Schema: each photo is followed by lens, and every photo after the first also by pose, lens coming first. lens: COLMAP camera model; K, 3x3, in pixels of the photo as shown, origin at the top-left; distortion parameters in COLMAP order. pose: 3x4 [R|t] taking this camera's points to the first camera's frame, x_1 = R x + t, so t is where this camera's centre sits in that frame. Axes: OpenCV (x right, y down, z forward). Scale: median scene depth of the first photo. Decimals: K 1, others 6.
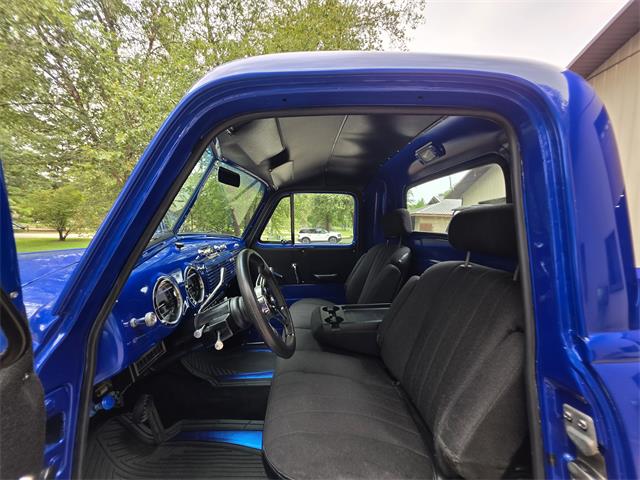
lens RADIAL K [[257.6, 0, 322.2], [0, 257.6, 238.7], [0, 0, 1]] dist [0.001461, -0.000618]
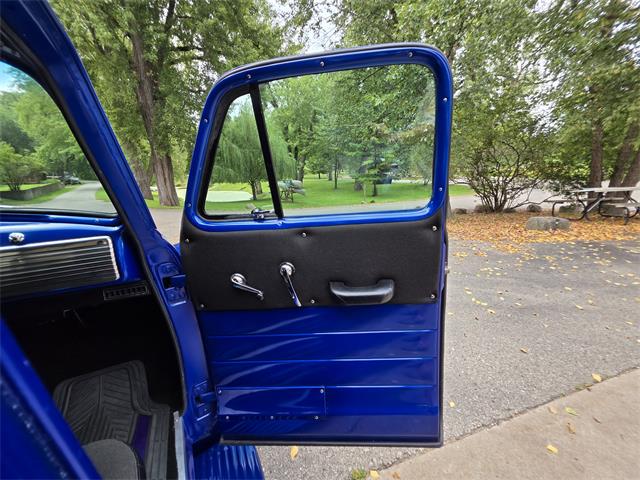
lens RADIAL K [[260.2, 0, 329.1], [0, 260.2, 241.3], [0, 0, 1]] dist [-0.001323, -0.000577]
pose [[0.375541, 0.210821, -0.902509, 0.215429], [-0.012211, 0.974826, 0.222633, -0.057895], [0.926725, -0.072587, 0.368662, 1.101136]]
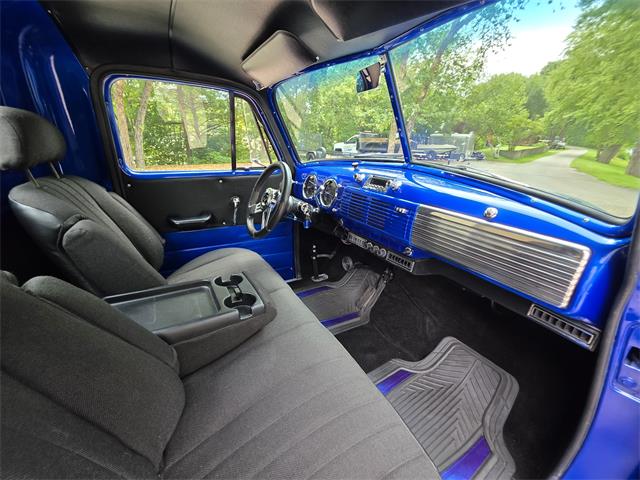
lens RADIAL K [[258.6, 0, 325.8], [0, 258.6, 237.3], [0, 0, 1]] dist [0.002014, 0.000194]
pose [[-0.882143, 0.126452, -0.453689, 0.074151], [-0.073433, 0.914575, 0.397693, -0.067343], [0.465222, 0.384138, -0.797500, 1.014052]]
